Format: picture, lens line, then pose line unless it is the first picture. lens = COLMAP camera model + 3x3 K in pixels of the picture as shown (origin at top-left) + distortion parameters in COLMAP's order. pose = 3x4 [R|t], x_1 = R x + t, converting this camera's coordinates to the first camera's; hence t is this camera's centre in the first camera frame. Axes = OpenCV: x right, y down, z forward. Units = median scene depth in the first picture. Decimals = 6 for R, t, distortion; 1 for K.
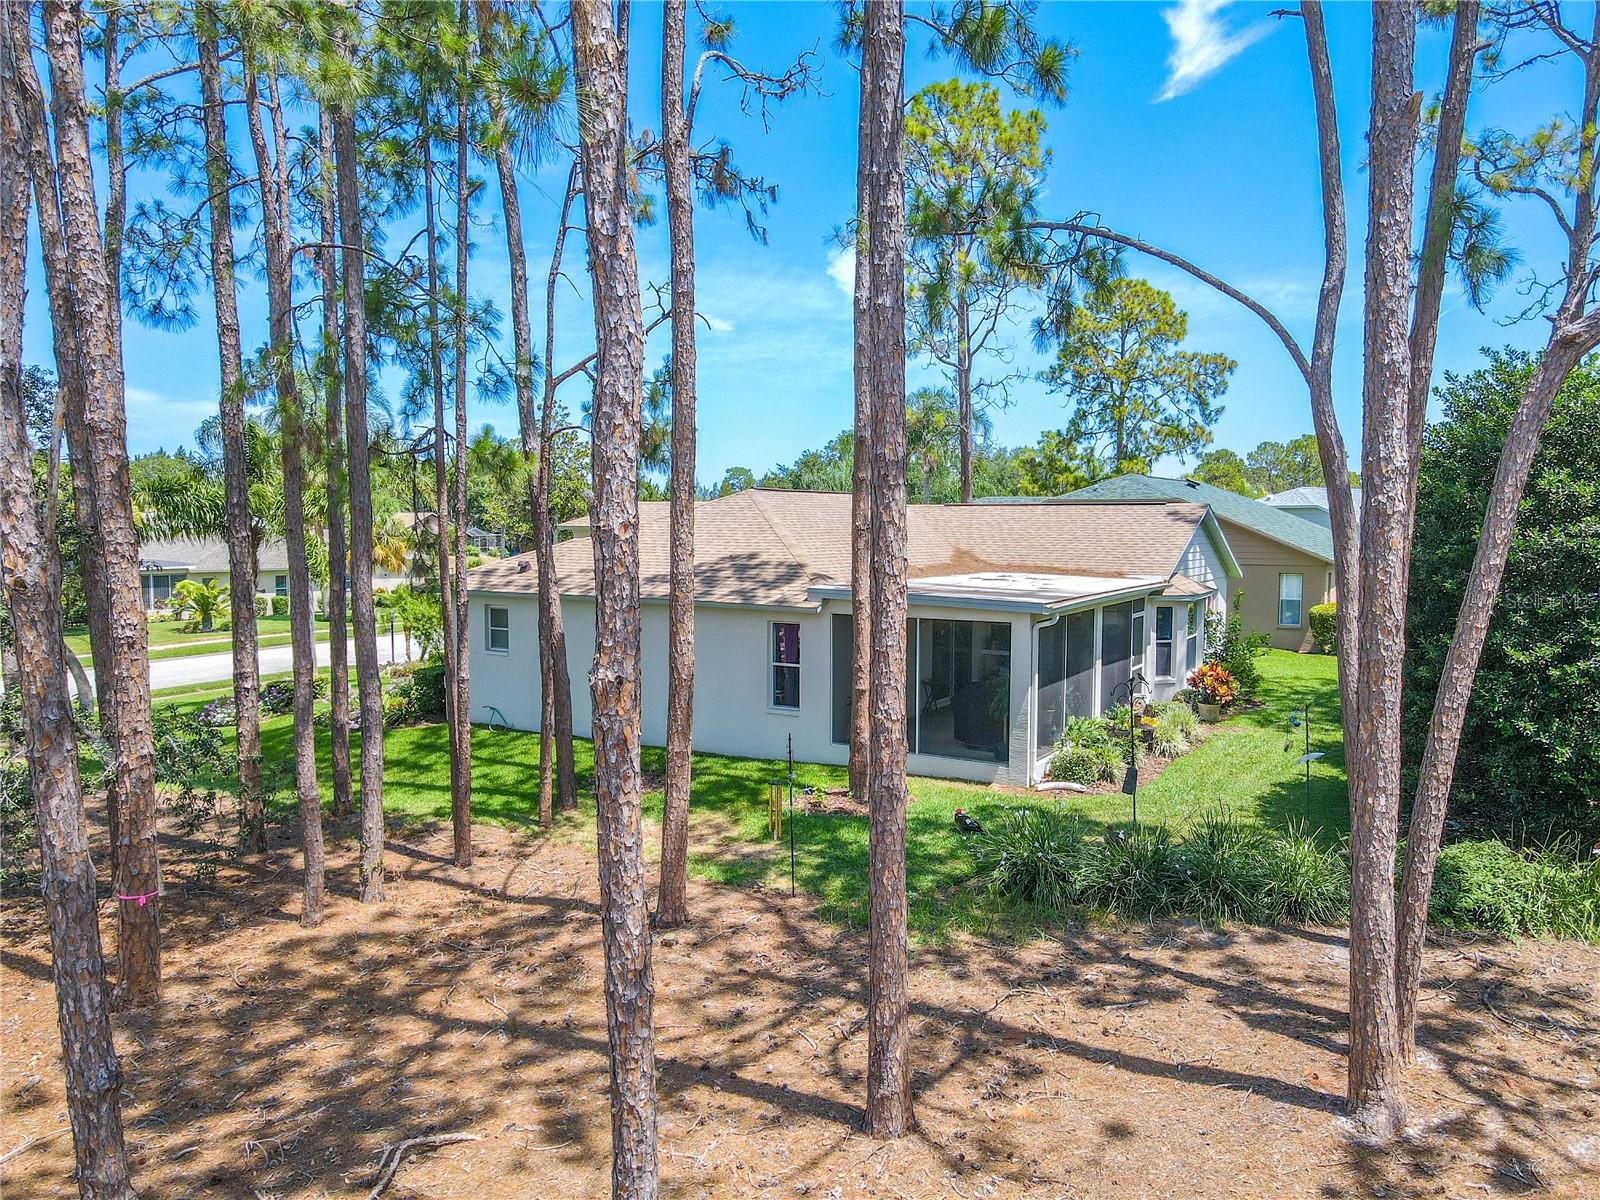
lens RADIAL K [[1126.8, 0, 800.0], [0, 1126.8, 600.0], [0, 0, 1]] dist [-0.006108, -0.000769]
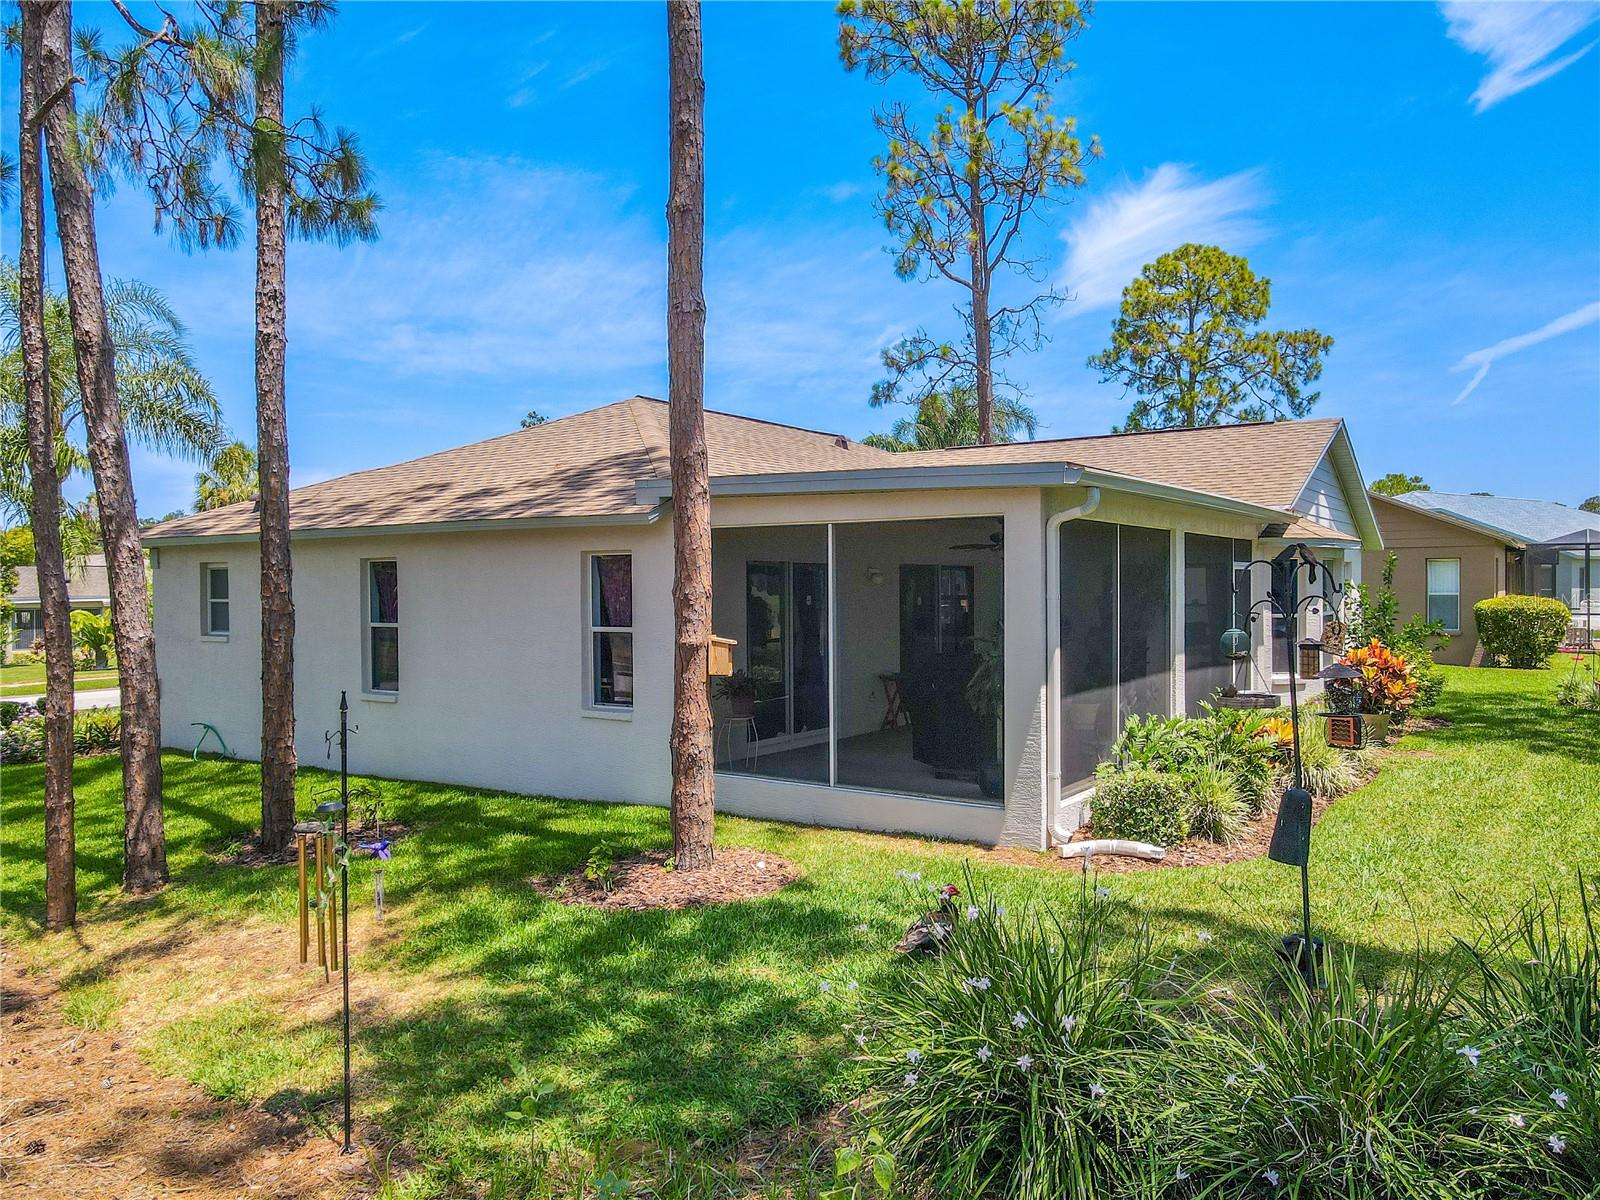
lens RADIAL K [[1095.7, 0, 800.0], [0, 1095.7, 600.0], [0, 0, 1]] dist [0.027169, -0.001146]
pose [[0.997950, -0.012873, -0.062683, 0.095585], [0.008840, 0.997898, -0.064204, 0.065241], [0.063378, 0.063518, 0.995966, 0.381495]]
